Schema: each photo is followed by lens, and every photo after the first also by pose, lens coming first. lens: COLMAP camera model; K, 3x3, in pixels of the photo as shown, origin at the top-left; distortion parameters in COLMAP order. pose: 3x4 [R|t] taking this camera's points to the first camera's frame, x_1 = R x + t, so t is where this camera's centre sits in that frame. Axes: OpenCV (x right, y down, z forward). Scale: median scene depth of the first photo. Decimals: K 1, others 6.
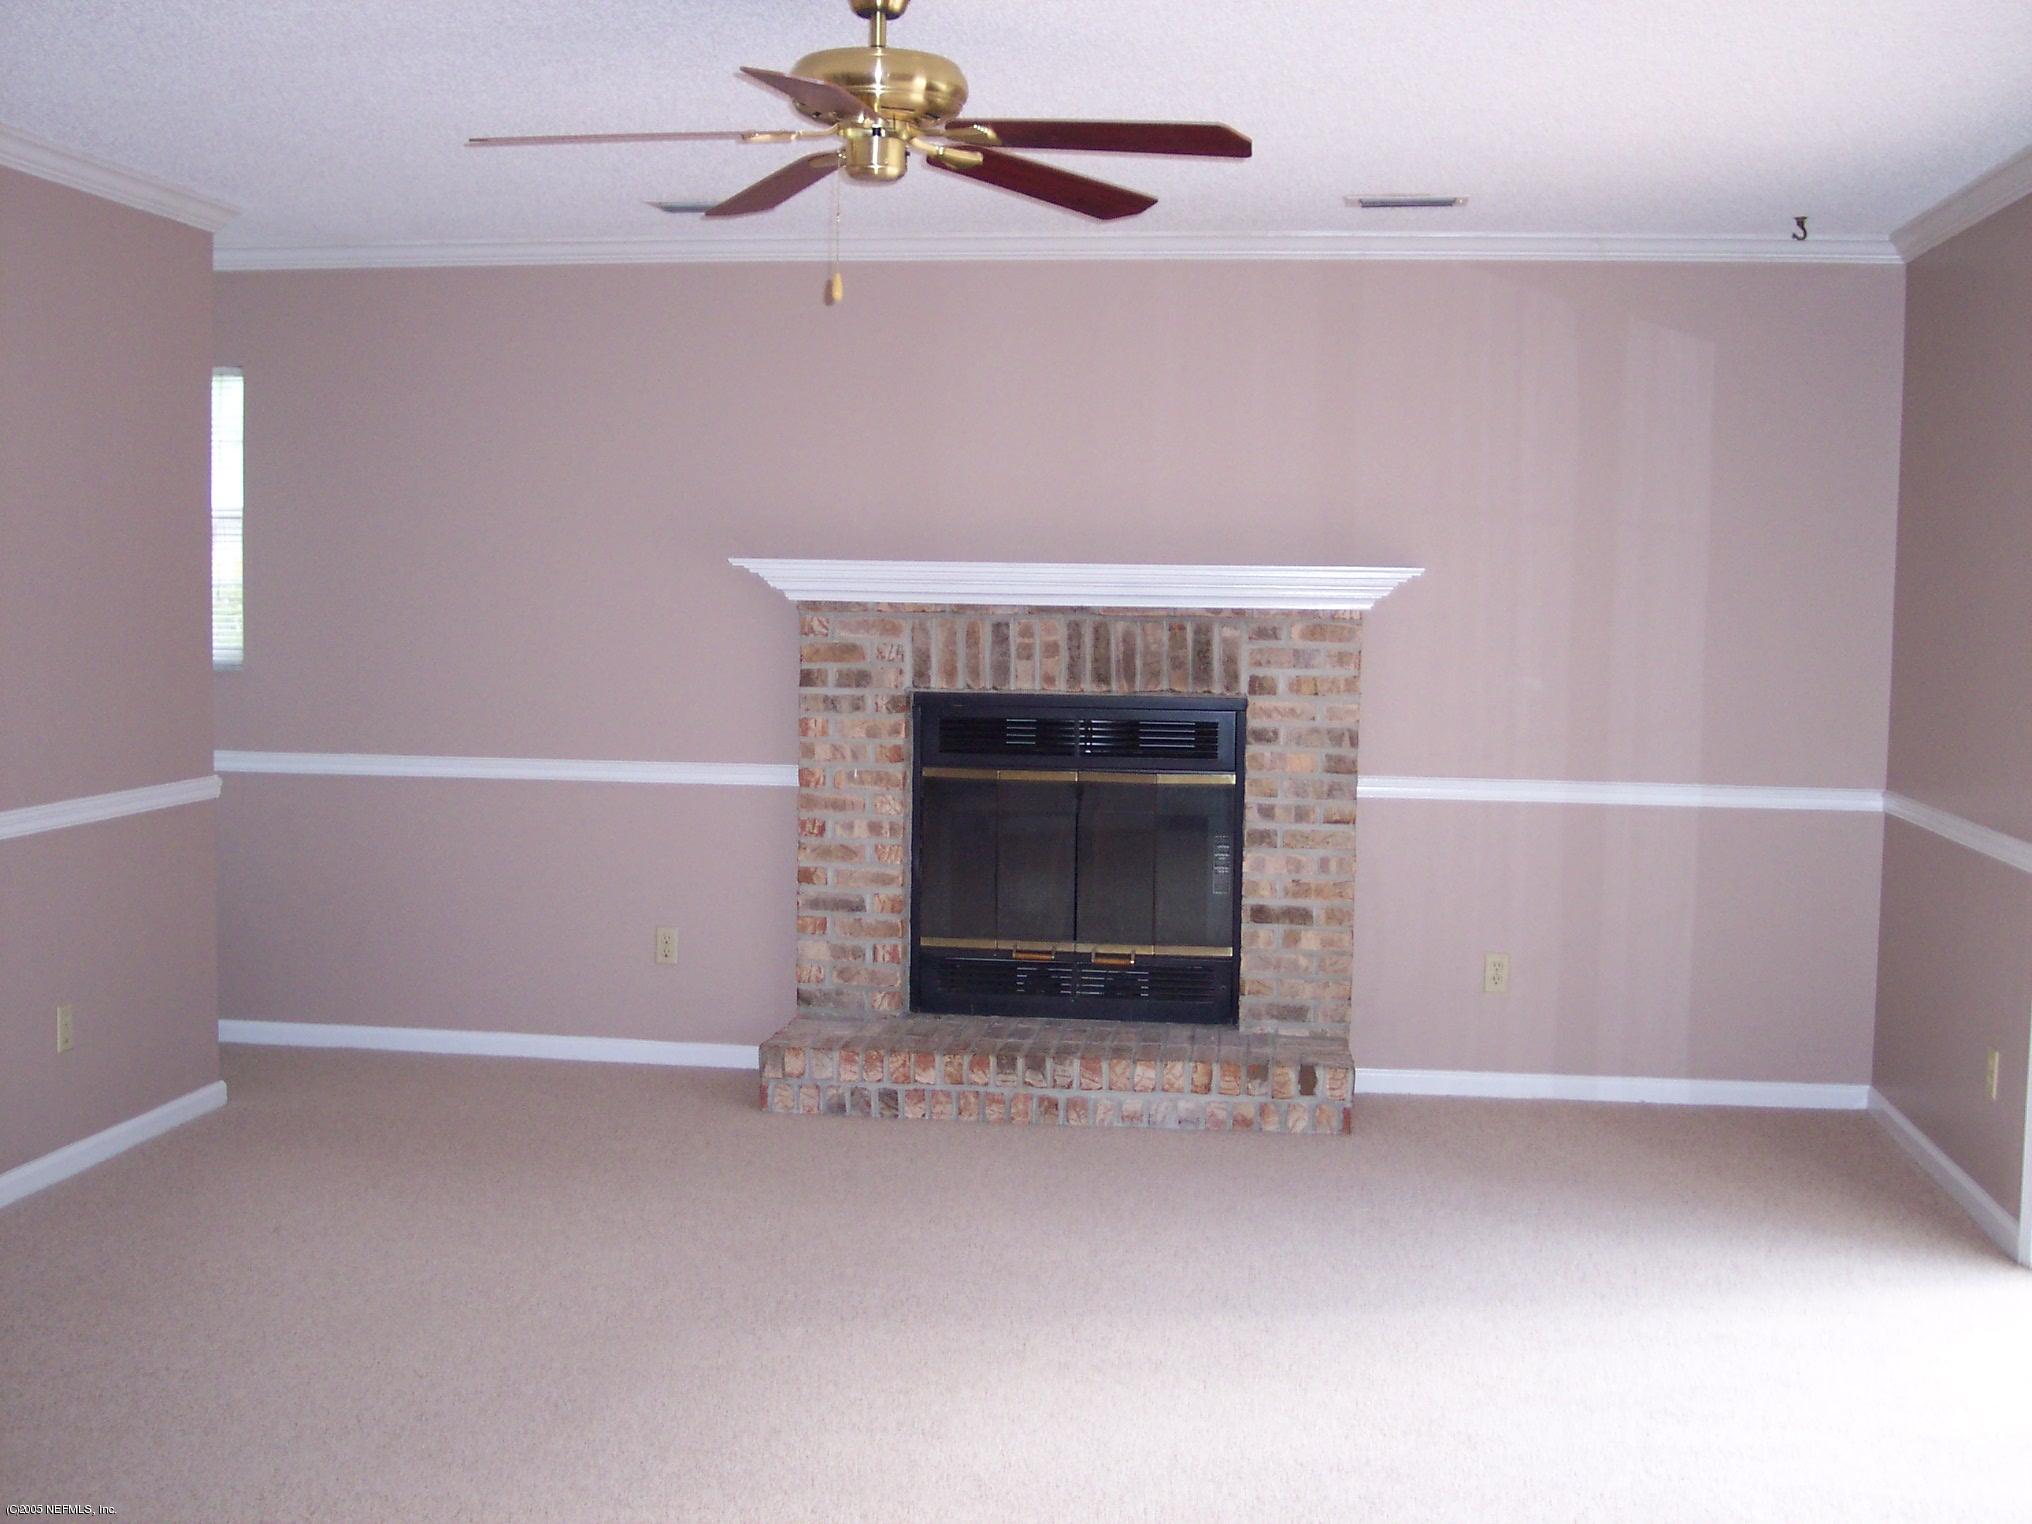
lens RADIAL K [[2338.8, 0, 1016.0], [0, 2338.8, 762.0], [0, 0, 1]] dist [-0.111499, -0.035417]
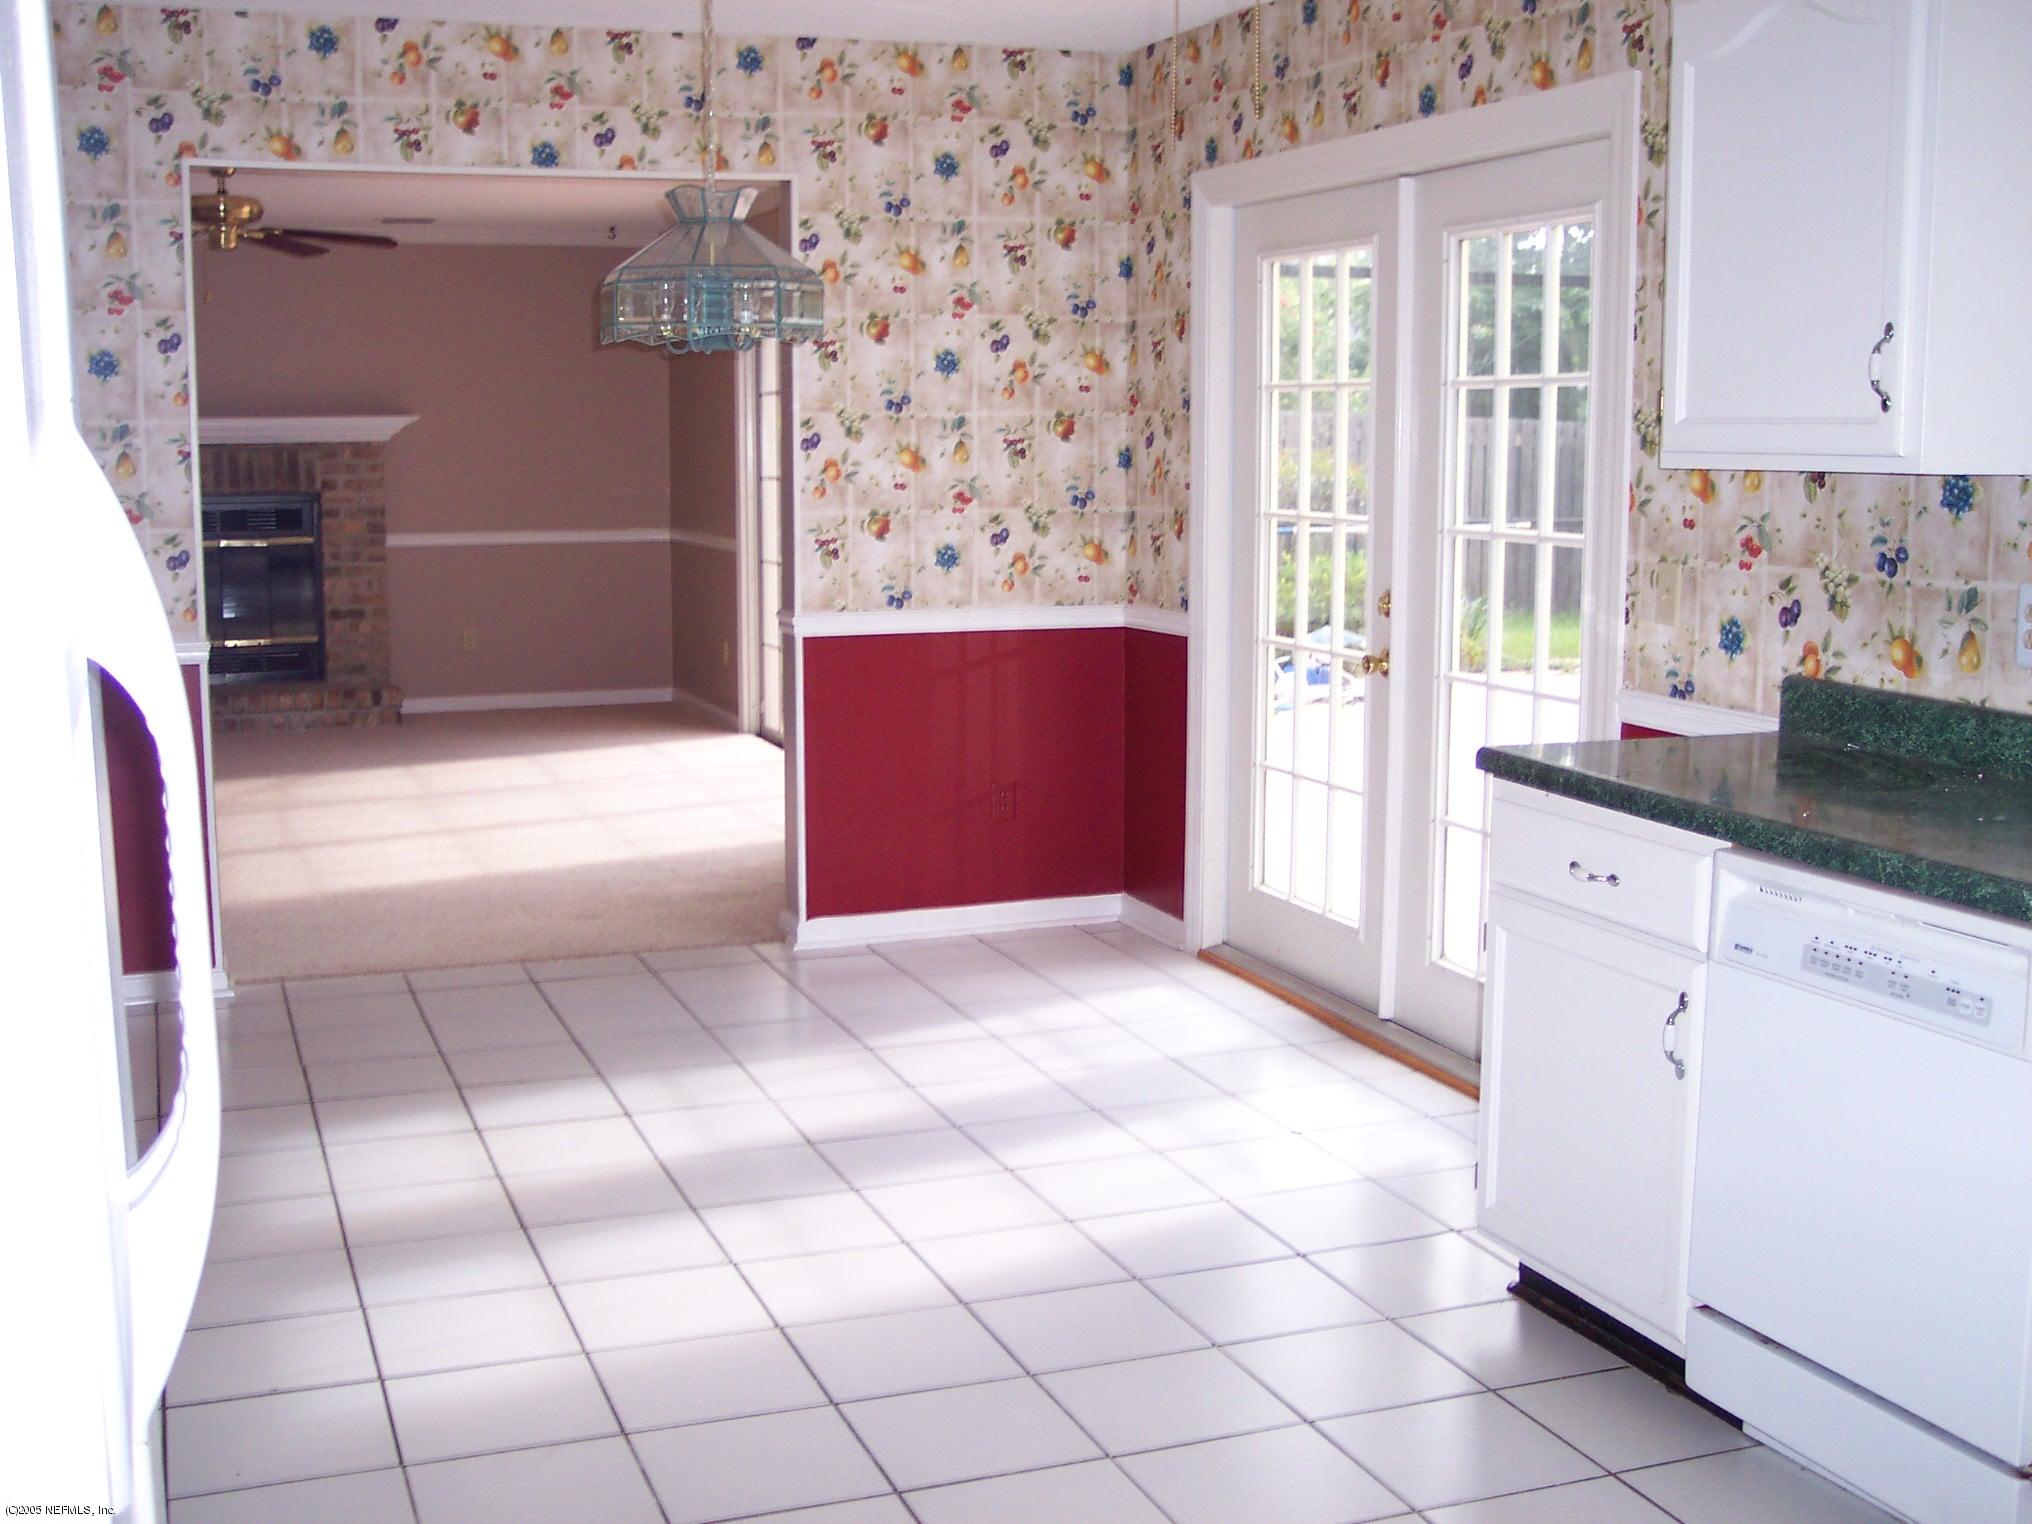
lens RADIAL K [[2338.8, 0, 1016.0], [0, 2338.8, 762.0], [0, 0, 1]] dist [-0.111499, -0.035417]
pose [[0.879465, -0.079560, 0.469267, -0.275642], [0.048248, 0.995754, 0.078398, 0.064368], [-0.473511, -0.046307, 0.879570, -0.797587]]
